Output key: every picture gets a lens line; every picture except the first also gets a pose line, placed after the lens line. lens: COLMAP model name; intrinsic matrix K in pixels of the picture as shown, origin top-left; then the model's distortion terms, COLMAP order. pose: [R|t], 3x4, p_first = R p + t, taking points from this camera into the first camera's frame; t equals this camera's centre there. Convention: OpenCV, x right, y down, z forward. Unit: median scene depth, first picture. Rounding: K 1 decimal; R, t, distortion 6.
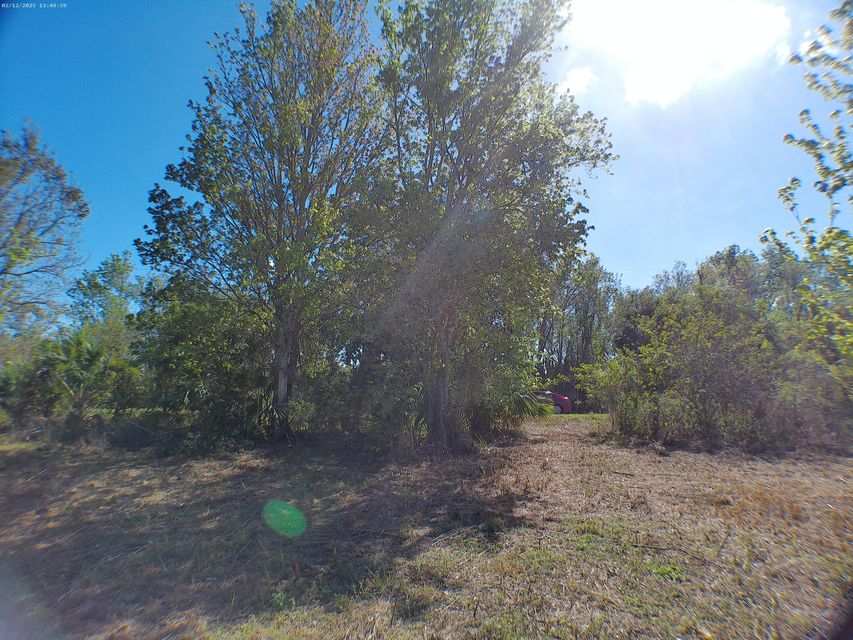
lens RADIAL K [[475.8, 0, 425.2], [0, 475.8, 298.4], [0, 0, 1]] dist [-0.035012, -0.000381]
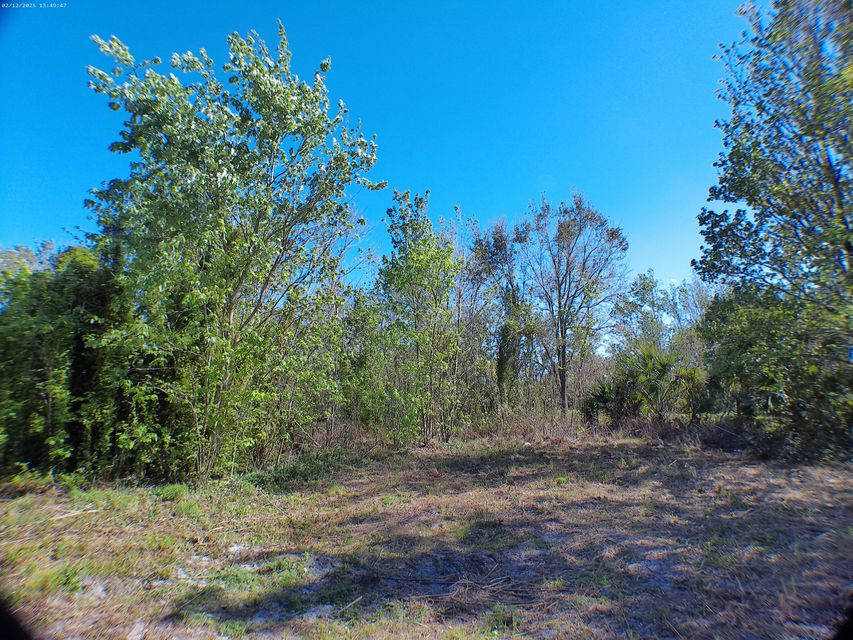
lens RADIAL K [[475.8, 0, 425.2], [0, 475.8, 298.4], [0, 0, 1]] dist [-0.035012, -0.000381]
pose [[0.518828, -0.166810, -0.838446, -0.022693], [0.156789, 0.982709, -0.098490, -0.026478], [0.840378, -0.080360, 0.536011, -0.135782]]
